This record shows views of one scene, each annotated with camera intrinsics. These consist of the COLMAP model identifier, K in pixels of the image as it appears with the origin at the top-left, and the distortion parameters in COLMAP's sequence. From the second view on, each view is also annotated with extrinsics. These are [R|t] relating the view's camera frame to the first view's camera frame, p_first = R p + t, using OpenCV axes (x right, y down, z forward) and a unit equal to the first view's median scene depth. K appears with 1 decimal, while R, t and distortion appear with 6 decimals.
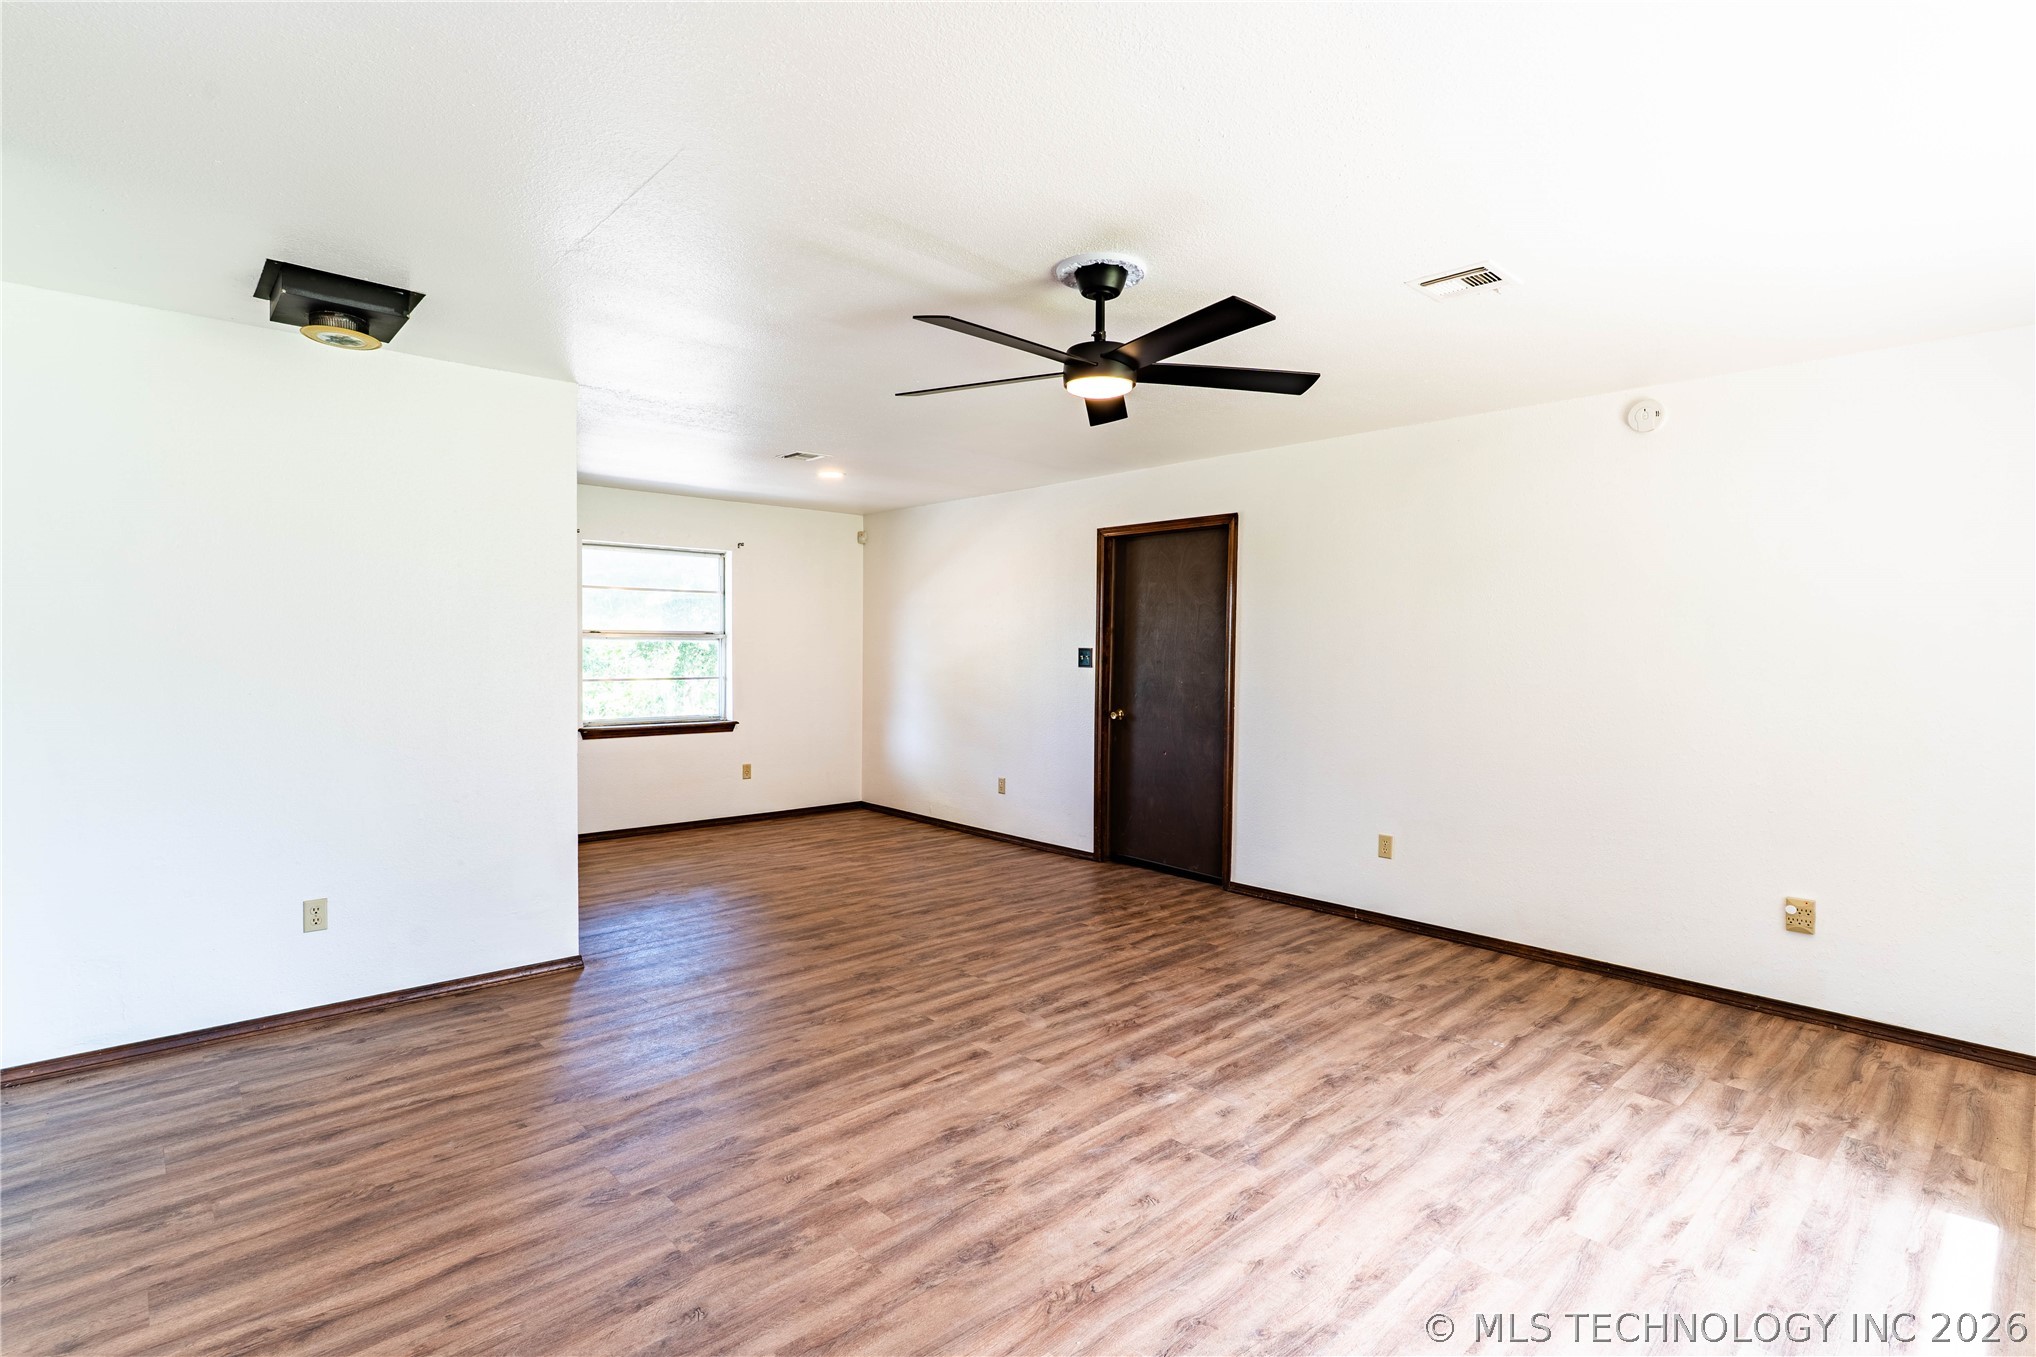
lens RADIAL K [[979.6, 0, 1021.8], [0, 979.6, 674.7], [0, 0, 1]] dist [-0.002871, 0.000614]
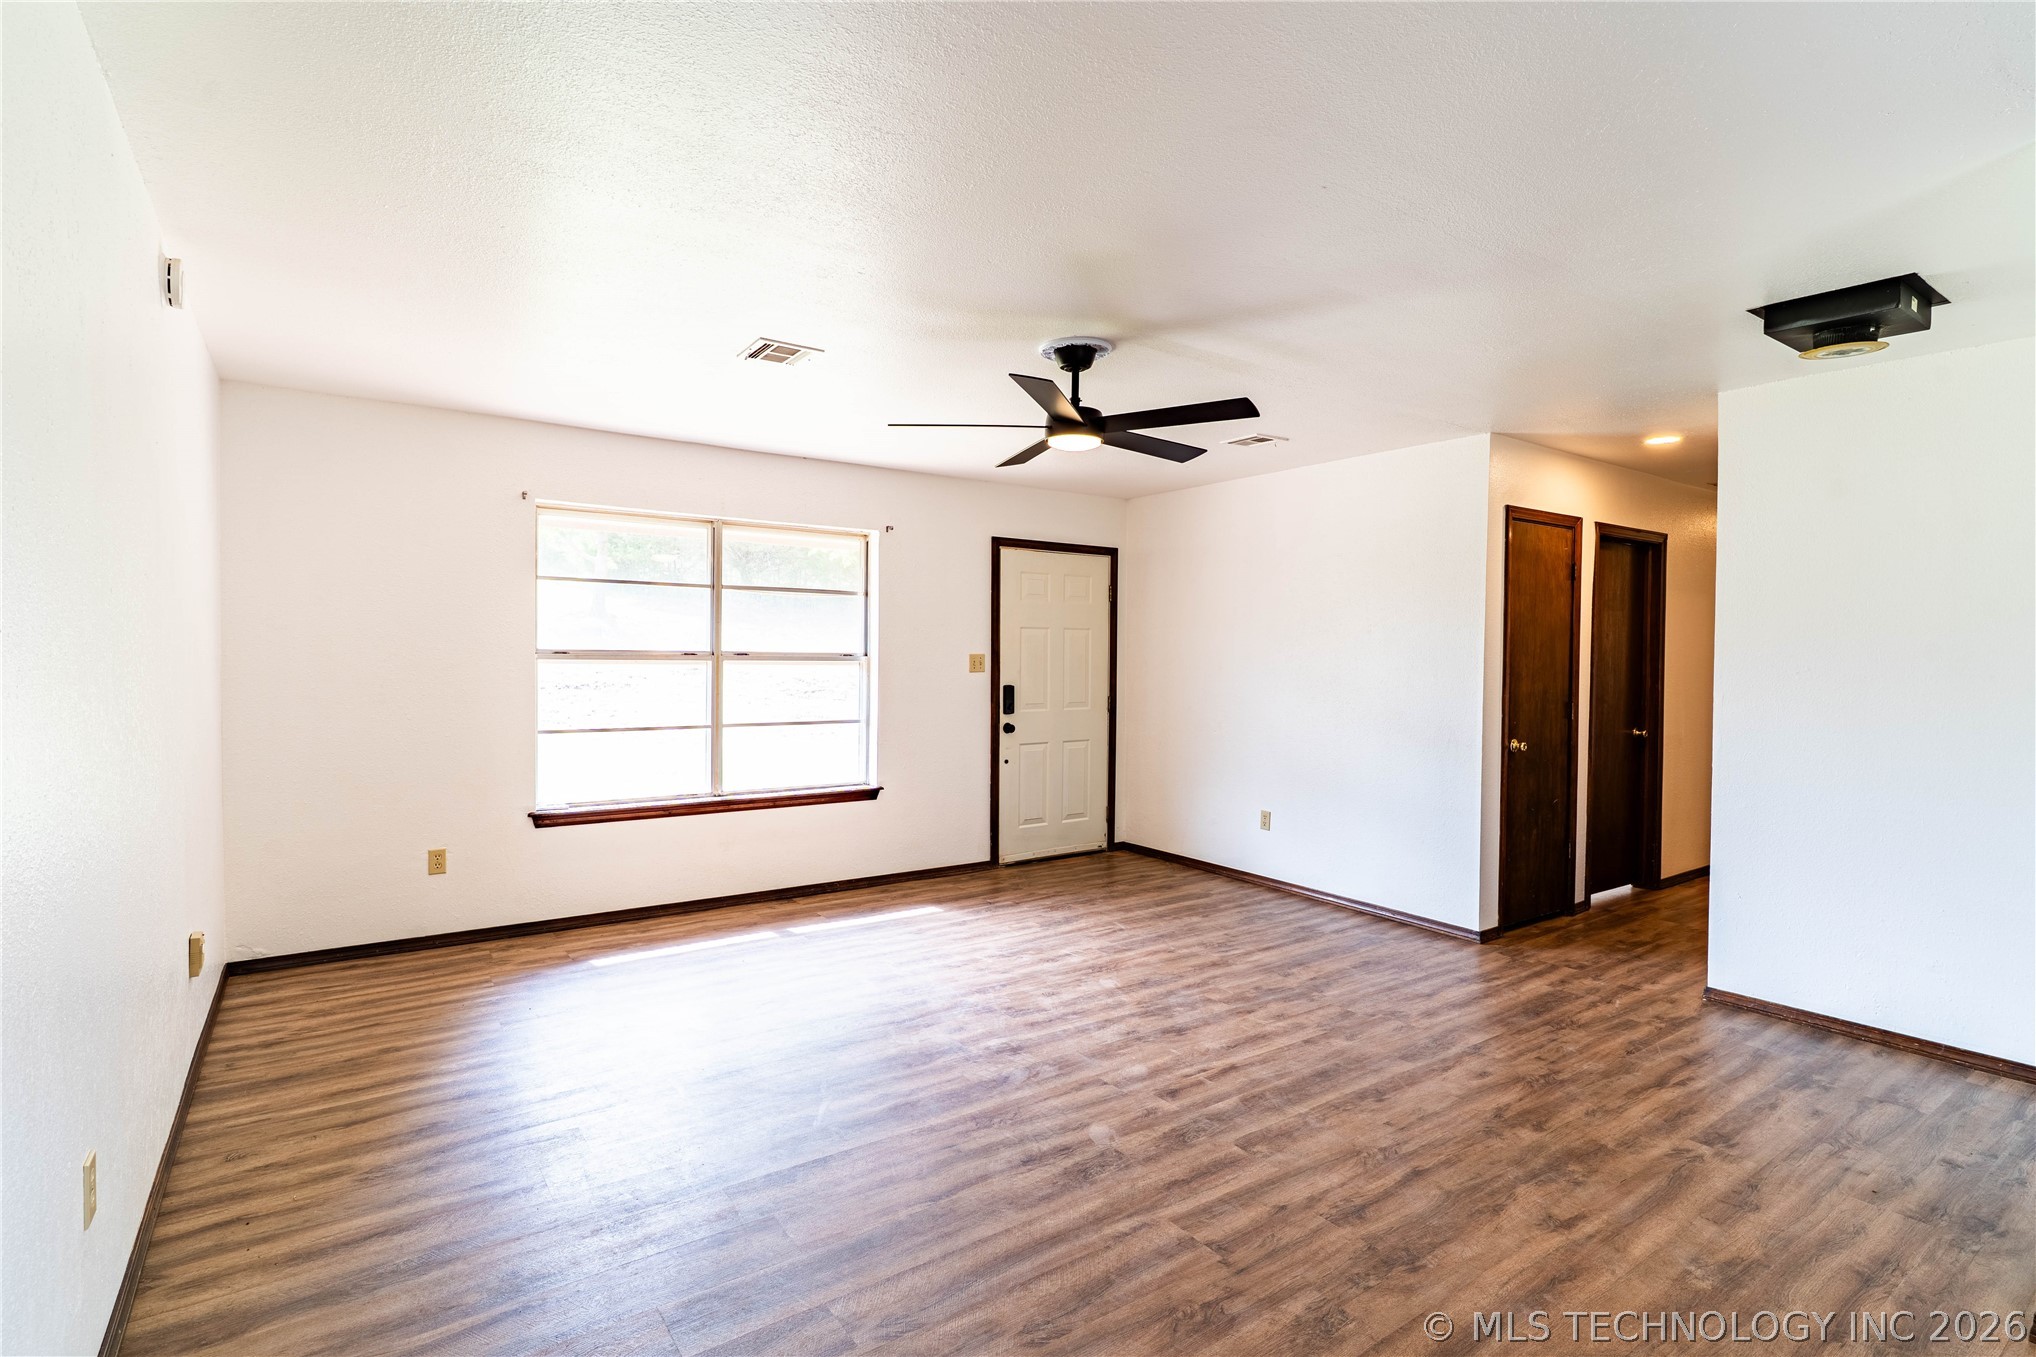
lens RADIAL K [[979.6, 0, 1012.9], [0, 979.6, 683.7], [0, 0, 1]] dist [-0.002871, 0.000614]
pose [[-0.990950, -0.023582, 0.132146, -0.011238], [-0.016032, 0.998193, 0.057913, -0.052771], [-0.133273, 0.055270, -0.989537, 1.929335]]
